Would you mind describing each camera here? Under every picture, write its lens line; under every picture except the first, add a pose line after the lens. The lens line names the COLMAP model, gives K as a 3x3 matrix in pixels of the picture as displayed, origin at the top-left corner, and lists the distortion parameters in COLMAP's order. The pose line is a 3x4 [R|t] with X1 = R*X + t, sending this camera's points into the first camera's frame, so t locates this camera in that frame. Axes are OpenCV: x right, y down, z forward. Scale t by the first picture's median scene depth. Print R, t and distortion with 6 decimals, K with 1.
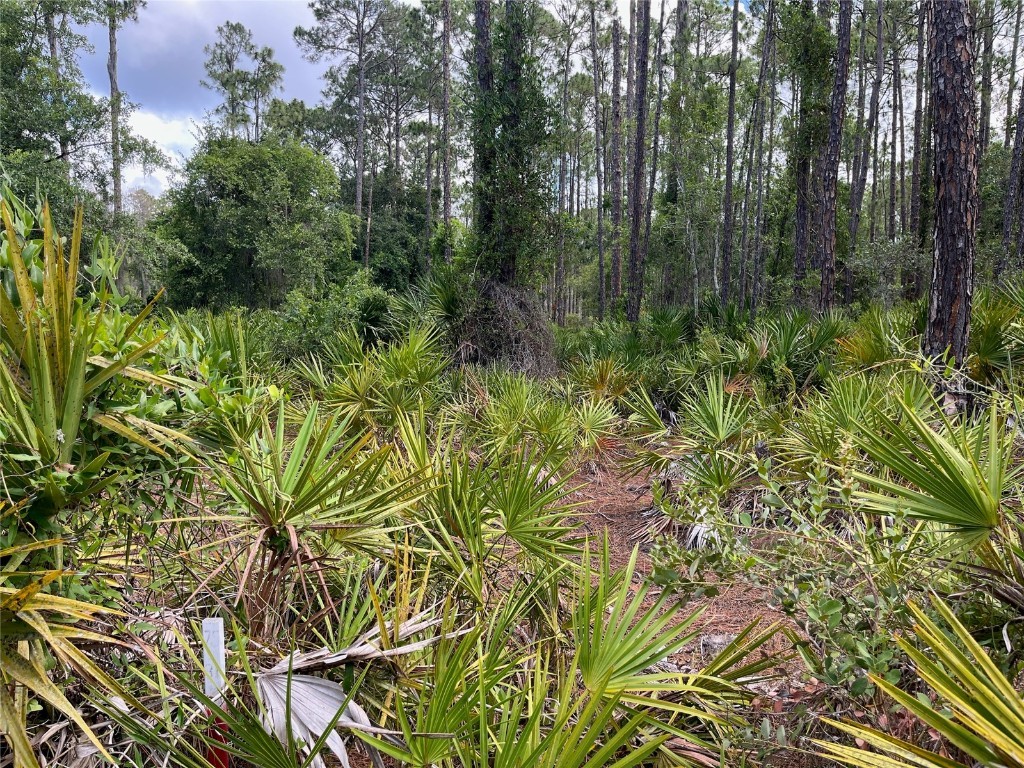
lens RADIAL K [[770.7, 0, 506.0], [0, 770.7, 391.7], [0, 0, 1]] dist [0.067186, -0.084997]
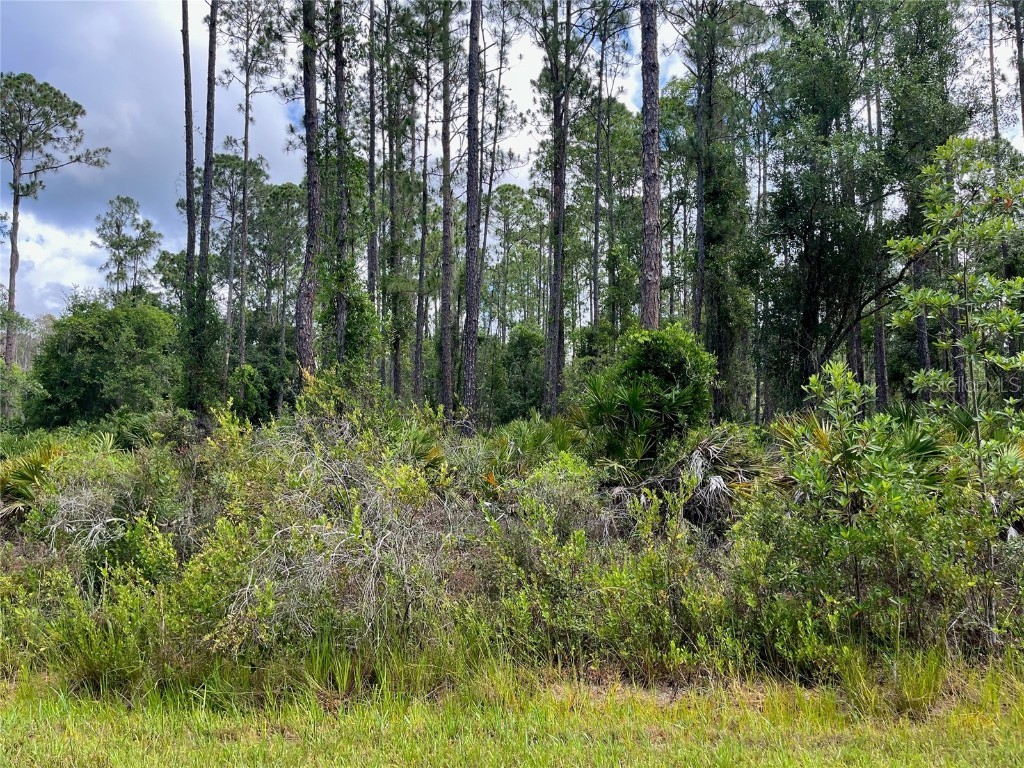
lens RADIAL K [[770.7, 0, 524.4], [0, 770.7, 401.0], [0, 0, 1]] dist [0.067186, -0.084997]
pose [[0.994187, 0.003485, 0.107615, 0.337875], [0.011334, 0.990536, -0.136784, 0.052053], [-0.107073, 0.137208, 0.984738, -0.538500]]
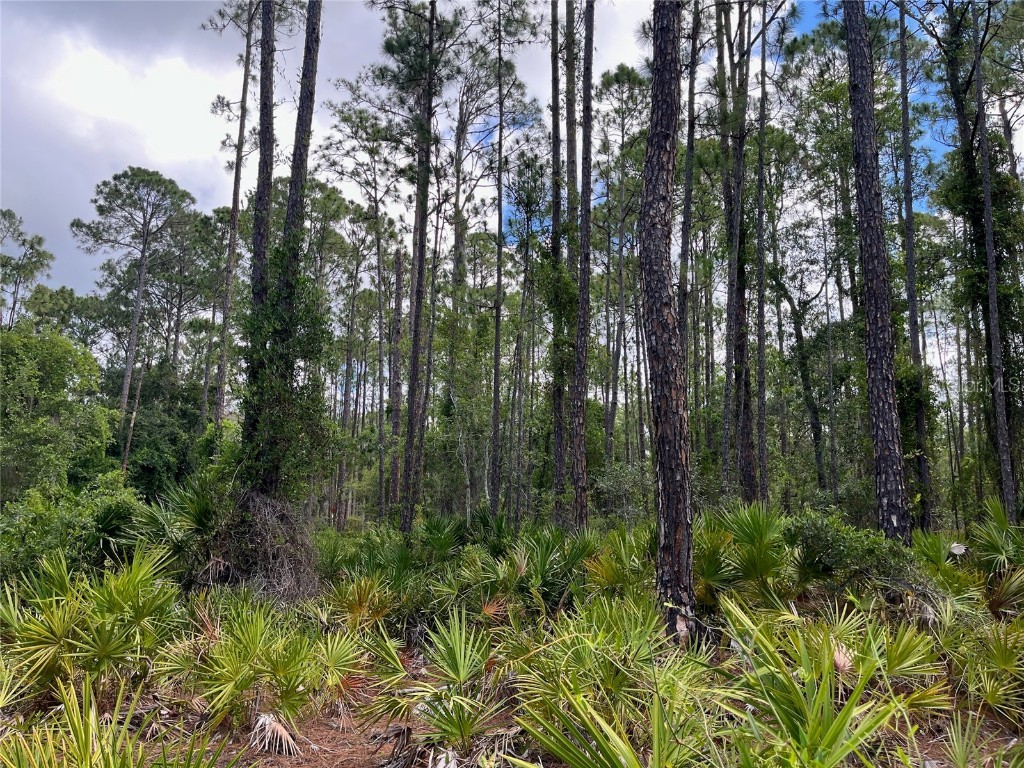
lens RADIAL K [[770.7, 0, 506.6], [0, 770.7, 387.2], [0, 0, 1]] dist [0.067186, -0.084997]
pose [[0.962932, 0.055471, 0.263979, 0.012990], [0.015145, 0.965965, -0.258228, -0.009078], [-0.269319, 0.252654, 0.929319, -0.000332]]
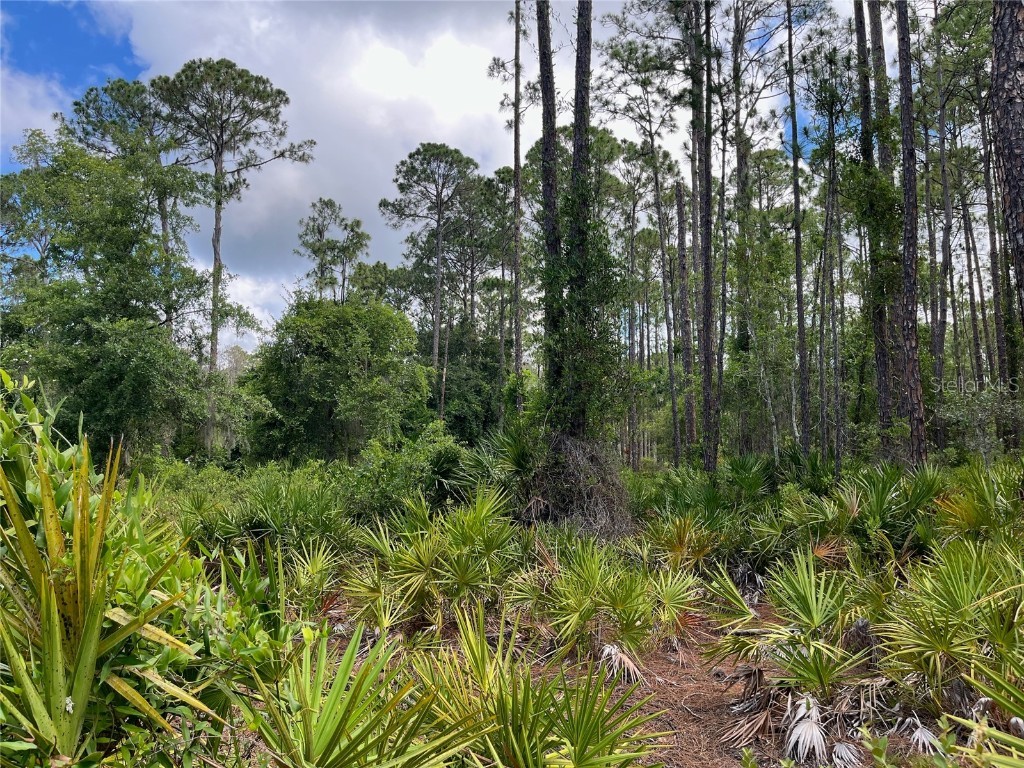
lens RADIAL K [[770.7, 0, 506.7], [0, 770.7, 390.7], [0, 0, 1]] dist [0.067186, -0.084997]
pose [[0.995524, -0.020140, -0.092333, 0.001835], [0.002832, 0.982946, -0.183874, -0.009363], [0.094461, 0.182790, 0.978604, 0.006651]]
